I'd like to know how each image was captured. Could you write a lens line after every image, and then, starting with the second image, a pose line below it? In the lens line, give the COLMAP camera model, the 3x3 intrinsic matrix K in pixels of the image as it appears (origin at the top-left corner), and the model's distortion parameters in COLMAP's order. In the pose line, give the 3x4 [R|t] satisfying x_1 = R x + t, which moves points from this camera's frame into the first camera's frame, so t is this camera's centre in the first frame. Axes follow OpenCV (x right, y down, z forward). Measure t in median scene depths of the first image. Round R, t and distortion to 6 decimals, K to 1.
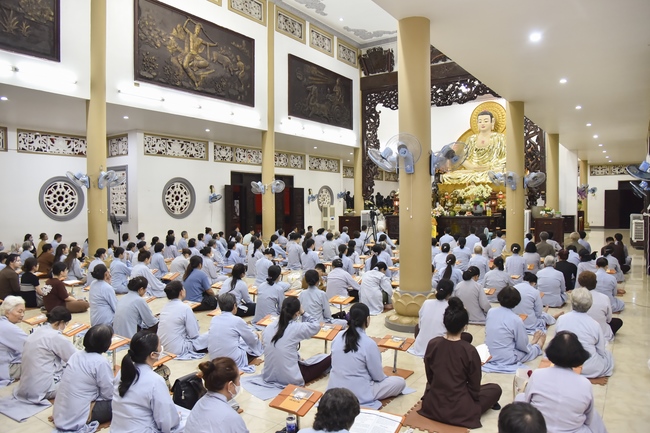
lens RADIAL K [[484.8, 0, 330.7], [0, 484.8, 217.9], [0, 0, 1]] dist [-0.069656, 0.008217]
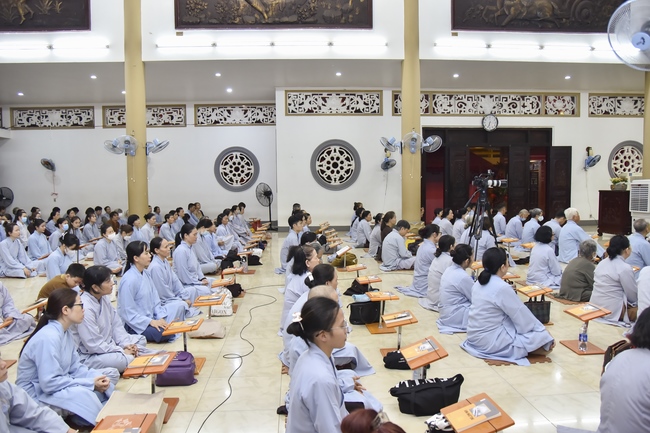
lens RADIAL K [[484.8, 0, 327.9], [0, 484.8, 229.1], [0, 0, 1]] dist [-0.069656, 0.008217]
pose [[0.621806, 0.081812, -0.778886, 0.331727], [-0.008891, 0.995202, 0.097436, -0.015622], [0.783121, -0.053661, 0.619550, 0.503337]]
